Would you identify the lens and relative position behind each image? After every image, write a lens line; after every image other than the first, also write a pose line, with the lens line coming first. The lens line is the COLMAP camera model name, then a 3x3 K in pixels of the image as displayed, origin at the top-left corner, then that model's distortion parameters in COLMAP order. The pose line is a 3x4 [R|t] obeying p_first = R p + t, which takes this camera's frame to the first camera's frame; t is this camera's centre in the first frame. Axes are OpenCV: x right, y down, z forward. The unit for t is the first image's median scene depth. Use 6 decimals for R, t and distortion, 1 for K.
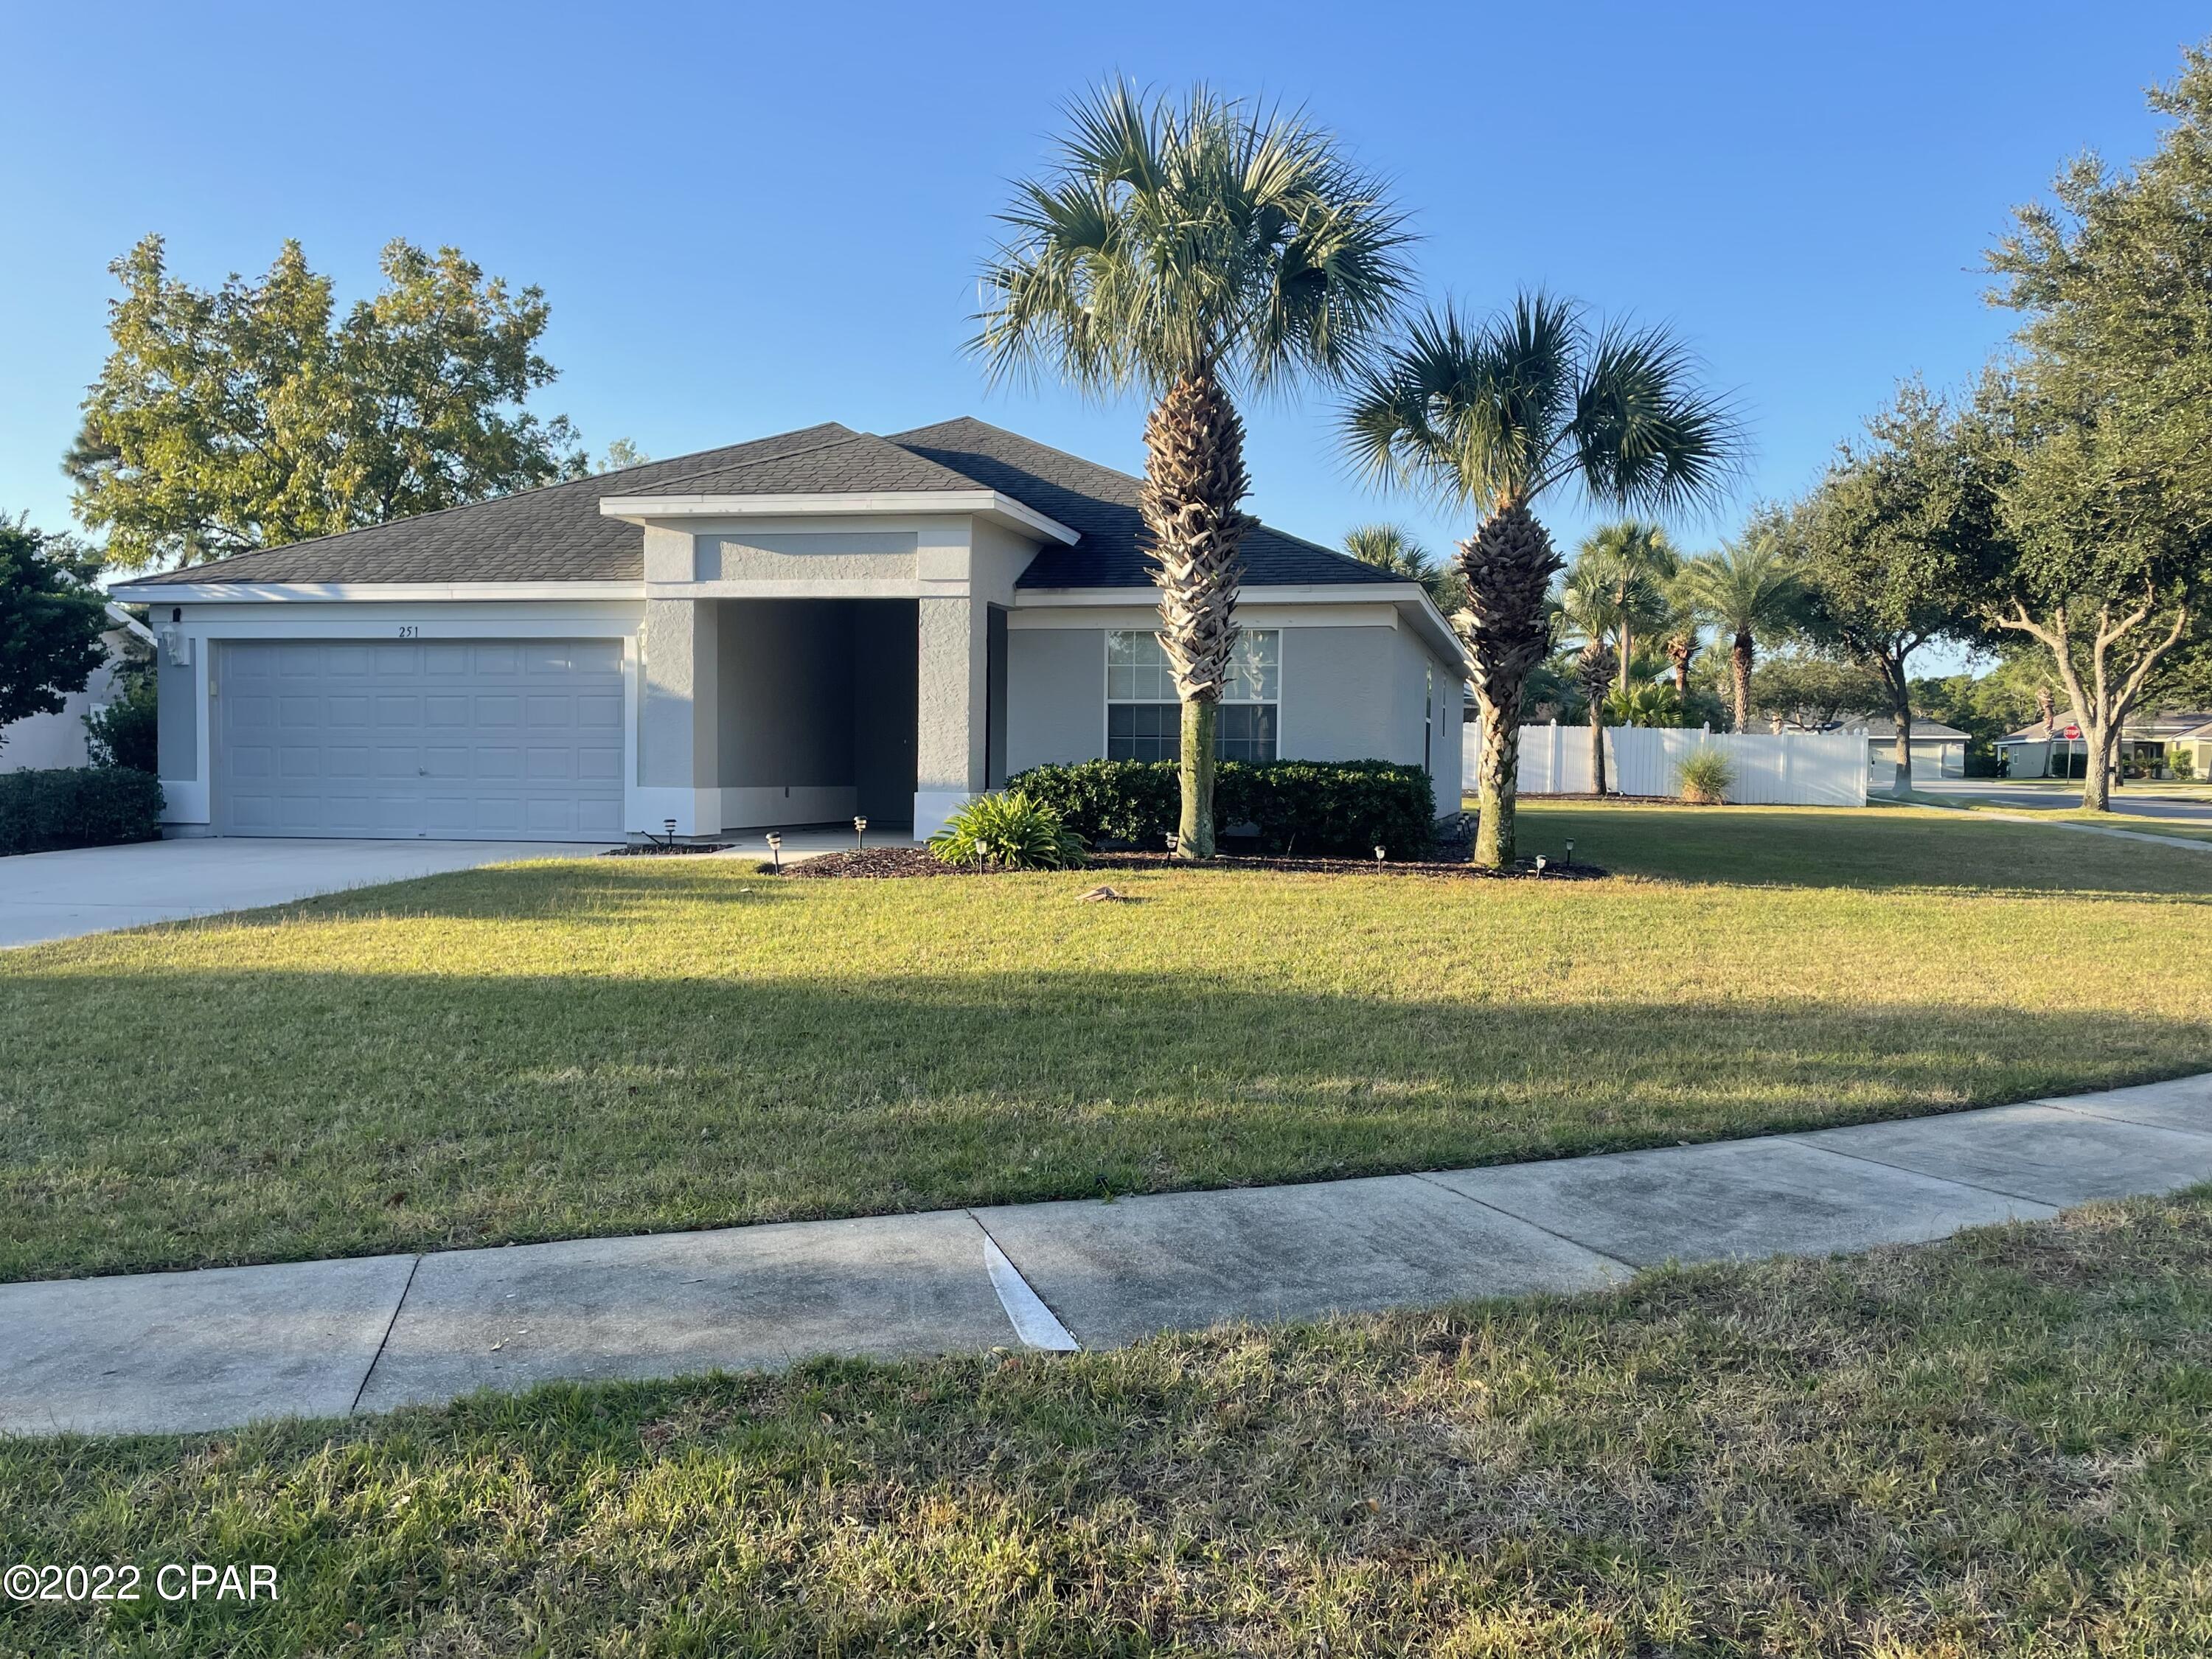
lens RADIAL K [[1806.5, 0, 1106.0], [0, 1806.5, 829.5], [0, 0, 1]] dist [0.103192, -0.154923]
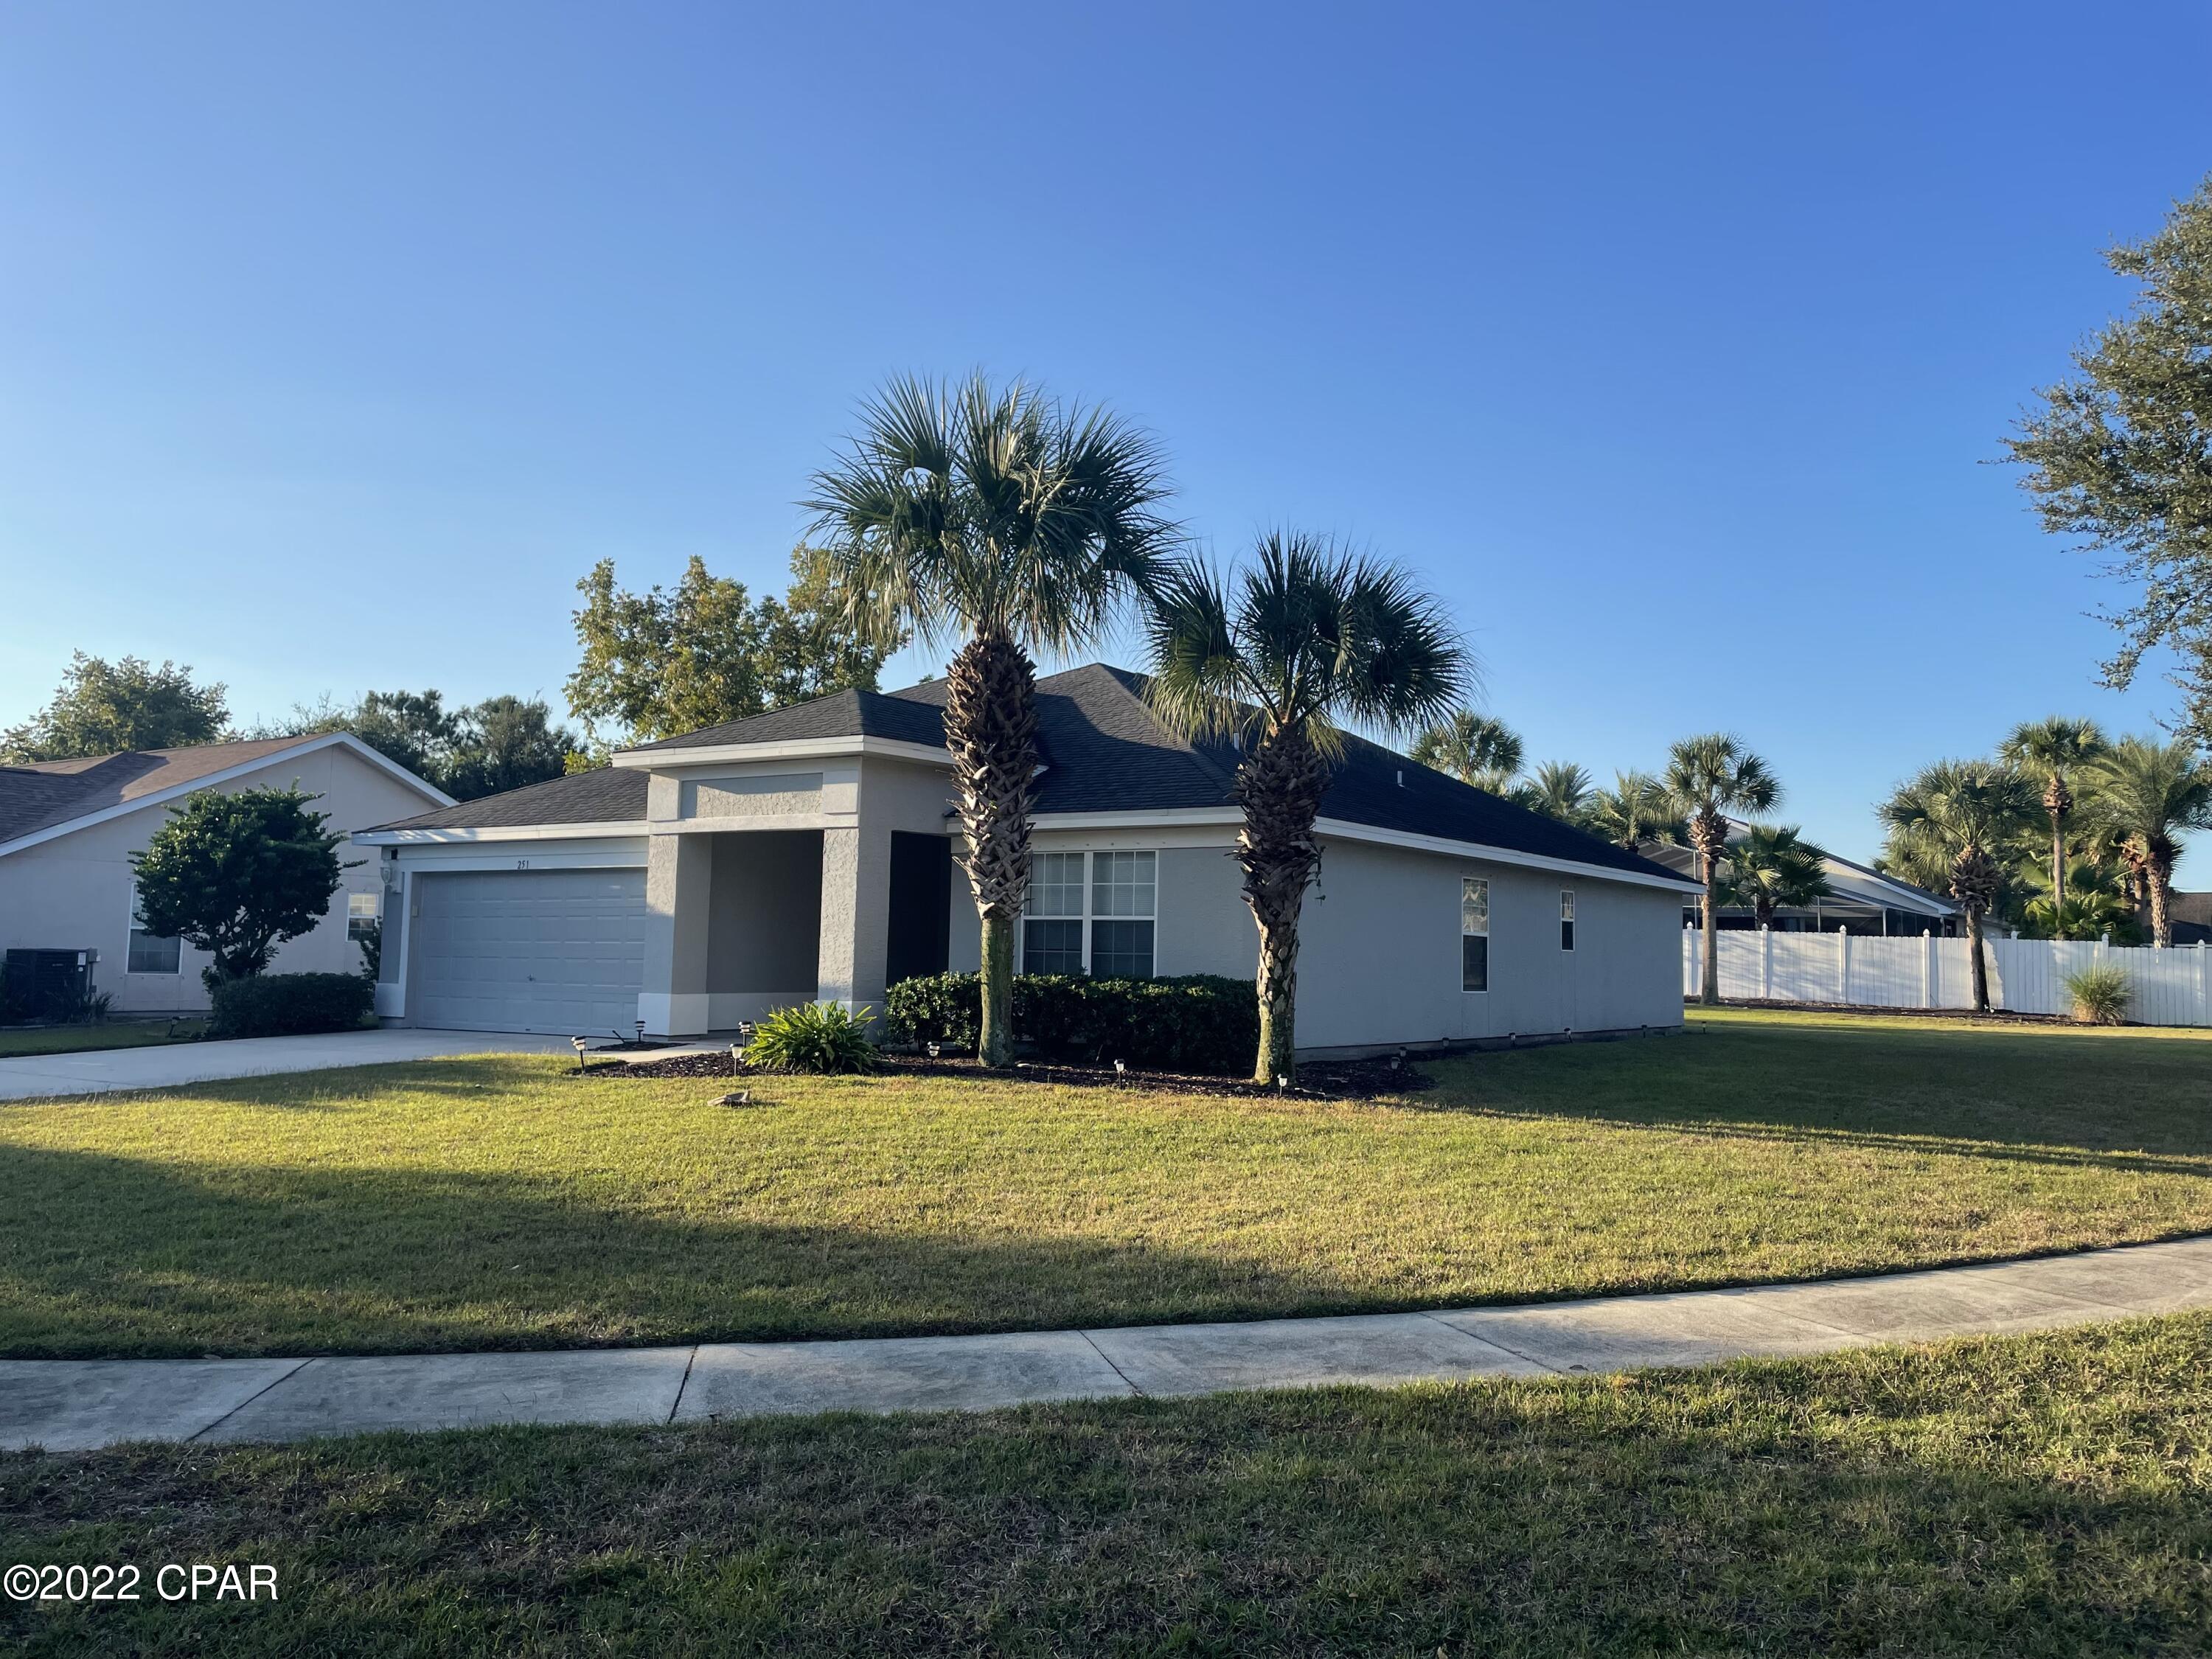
lens RADIAL K [[1651.0, 0, 1106.0], [0, 1651.0, 829.5], [0, 0, 1]] dist [0.074842, -0.000918]
pose [[0.935800, -0.020242, -0.351949, 0.425390], [-0.020905, 0.993407, -0.112722, -0.013229], [0.351910, 0.112842, 0.929207, 0.089314]]
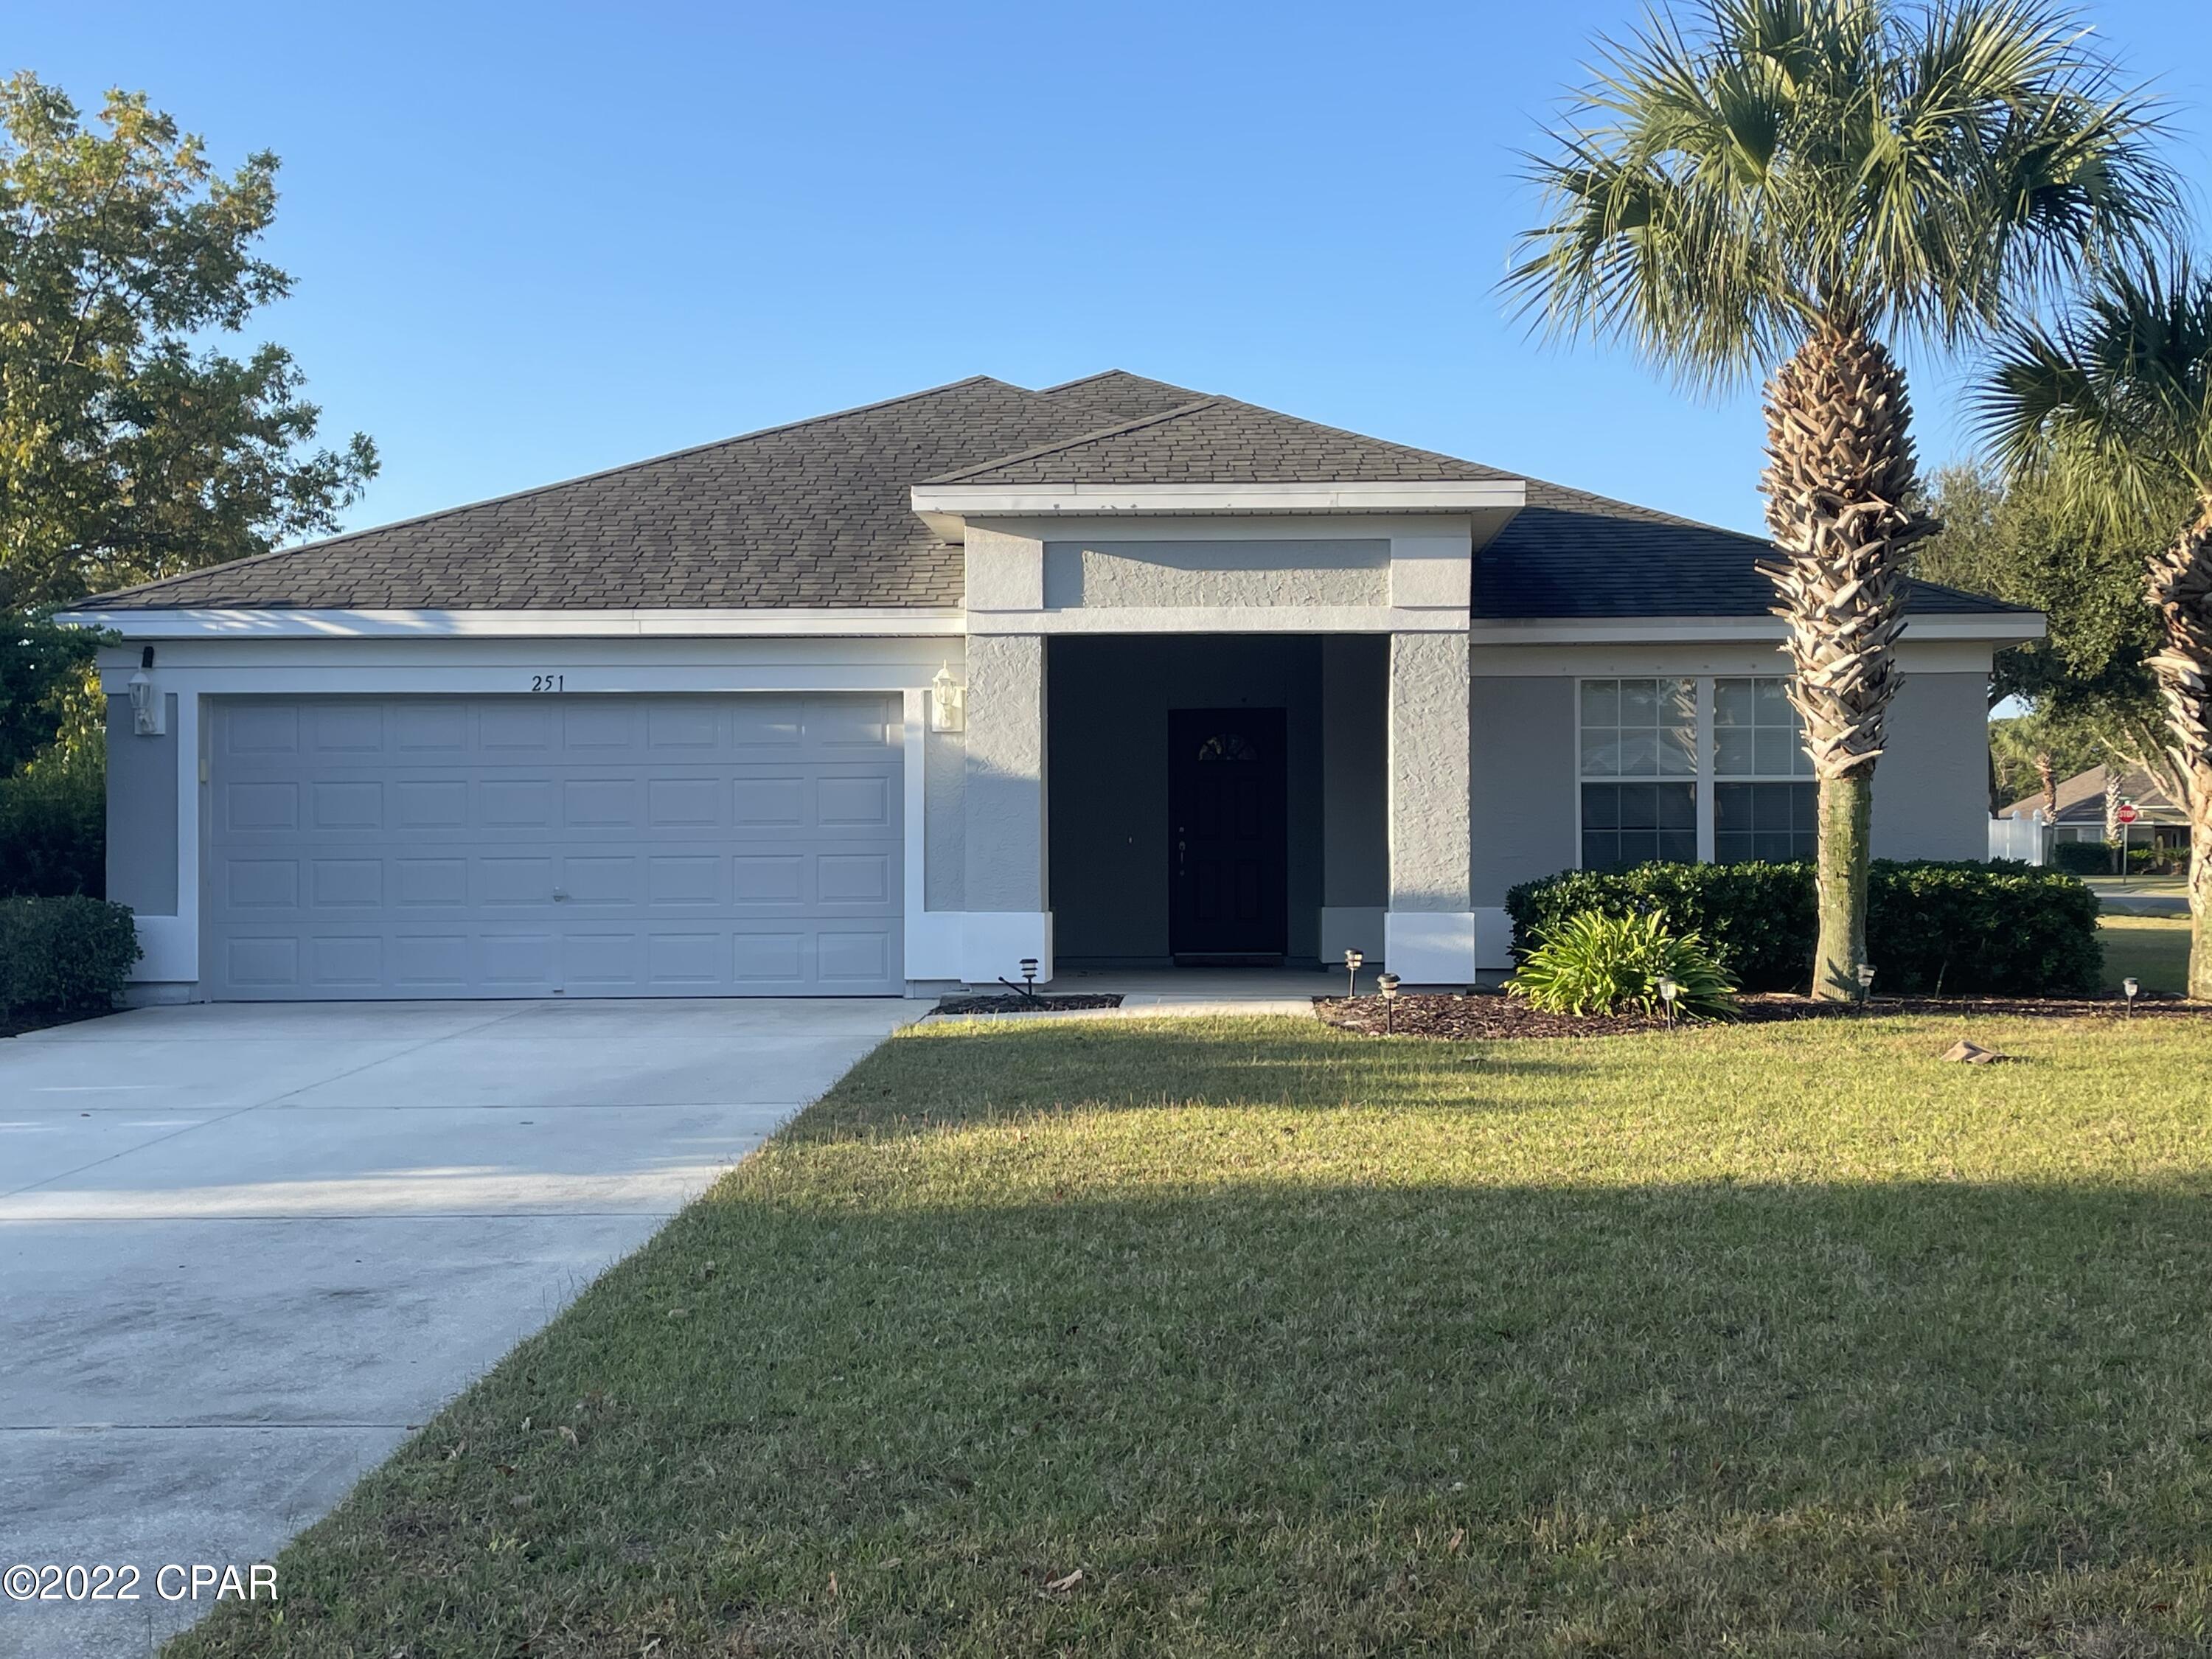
lens RADIAL K [[2629.4, 0, 1106.0], [0, 2629.4, 829.5], [0, 0, 1]] dist [0.108874, -0.074961]
pose [[0.983777, -0.010292, 0.179101, -0.386690], [0.018975, 0.998722, -0.046836, -0.007268], [-0.178390, 0.049475, 0.982715, 0.030489]]
